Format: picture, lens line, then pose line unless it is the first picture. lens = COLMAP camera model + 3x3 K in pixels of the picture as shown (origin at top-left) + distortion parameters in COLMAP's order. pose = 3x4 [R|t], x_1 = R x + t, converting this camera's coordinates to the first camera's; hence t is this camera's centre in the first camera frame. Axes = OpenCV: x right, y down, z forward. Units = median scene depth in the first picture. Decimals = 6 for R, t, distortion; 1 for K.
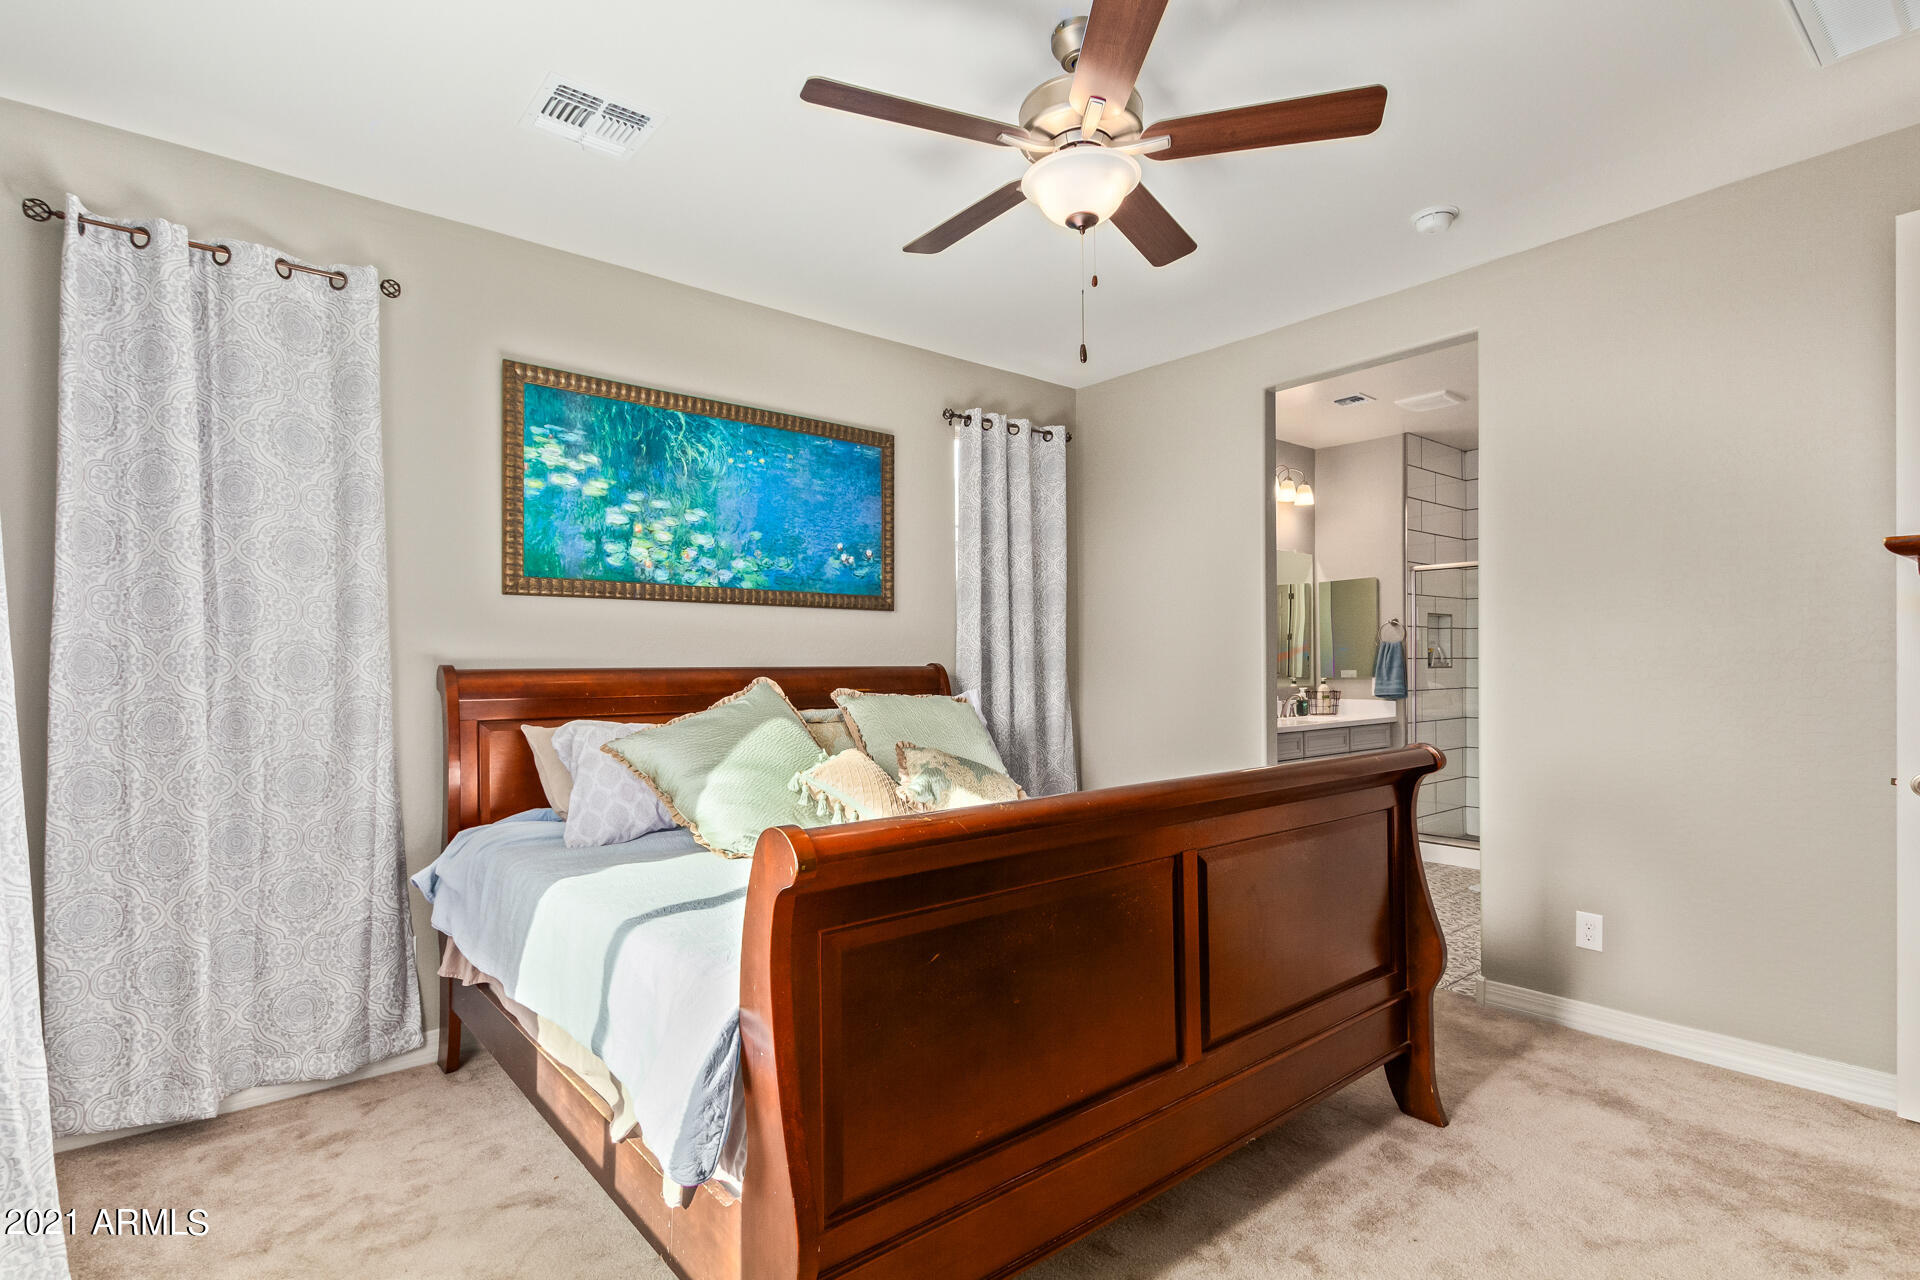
lens RADIAL K [[936.0, 0, 972.1], [0, 936.0, 653.5], [0, 0, 1]] dist [0.015071, -0.004409]
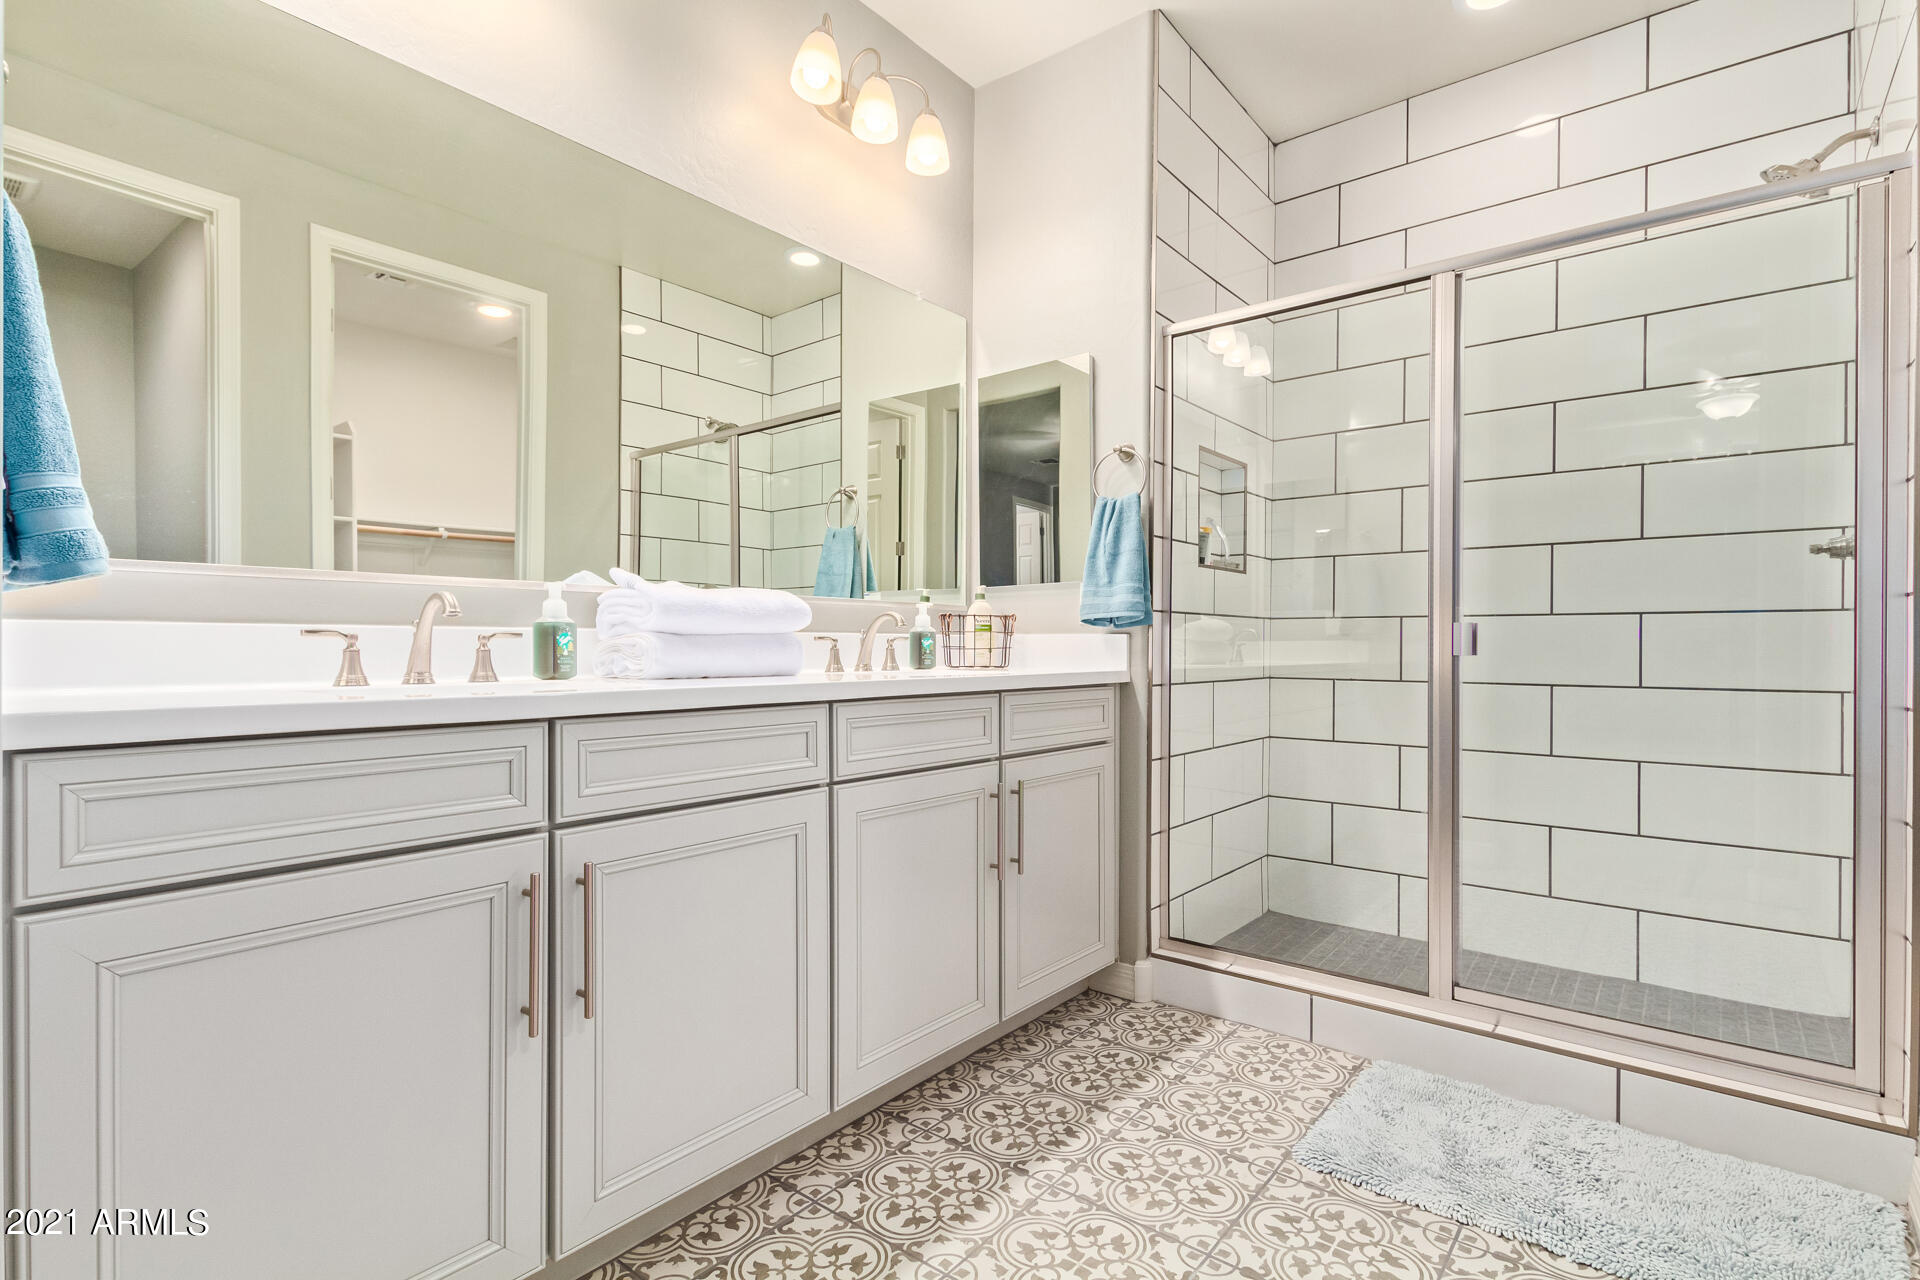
lens RADIAL K [[936.0, 0, 946.4], [0, 936.0, 643.2], [0, 0, 1]] dist [0.015071, -0.004409]
pose [[0.983763, 0.004156, 0.179423, 0.287349], [-0.005667, 0.999953, 0.007908, 0.051089], [-0.179382, -0.008796, 0.983740, 0.581916]]
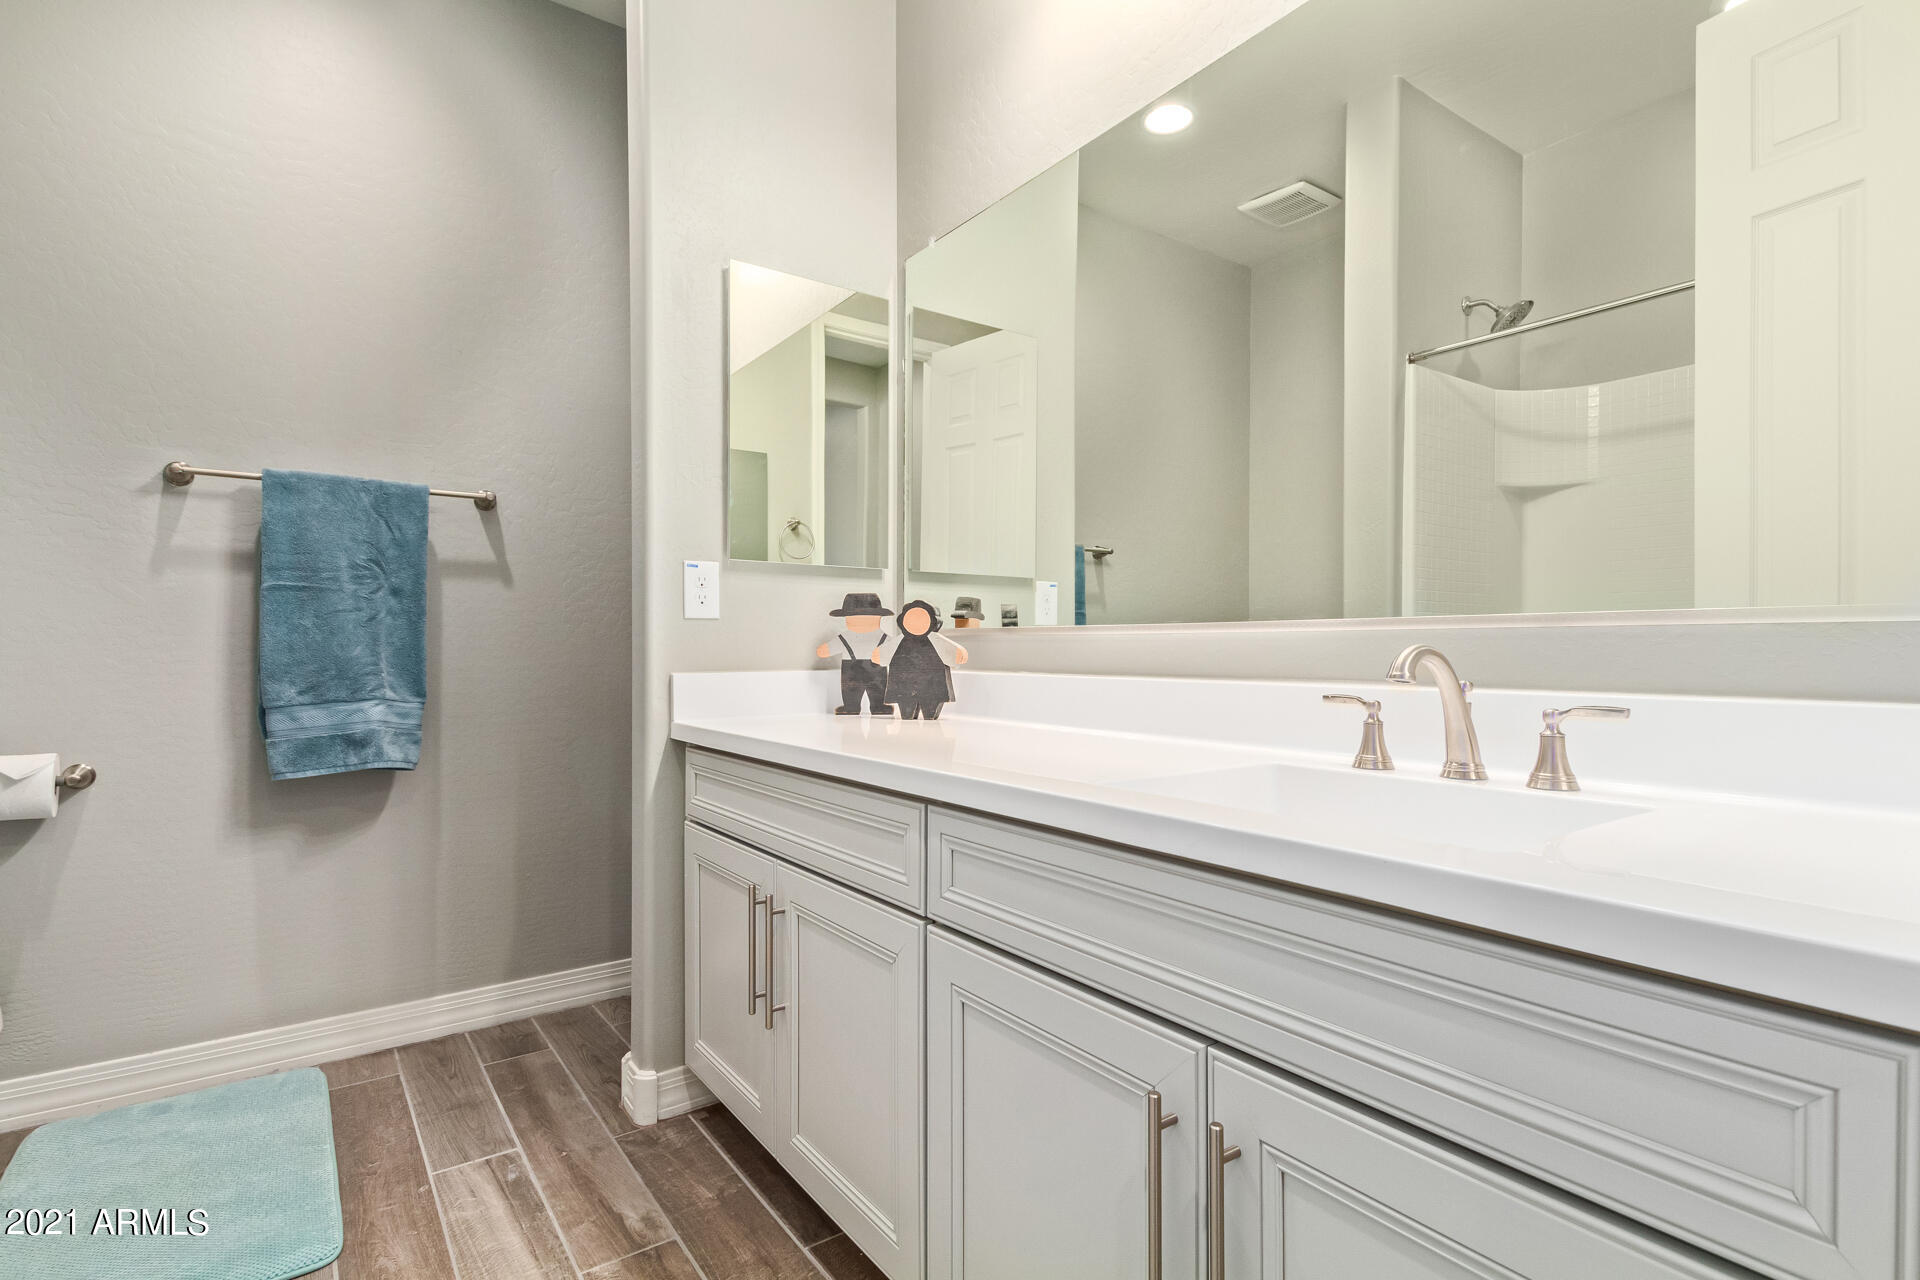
lens RADIAL K [[936.0, 0, 961.7], [0, 936.0, 646.6], [0, 0, 1]] dist [0.015071, -0.004409]
pose [[-0.067111, 0.004019, -0.997737, 0.502033], [0.006551, 0.999972, 0.003588, 0.040336], [0.997724, -0.006296, -0.067135, 0.896048]]
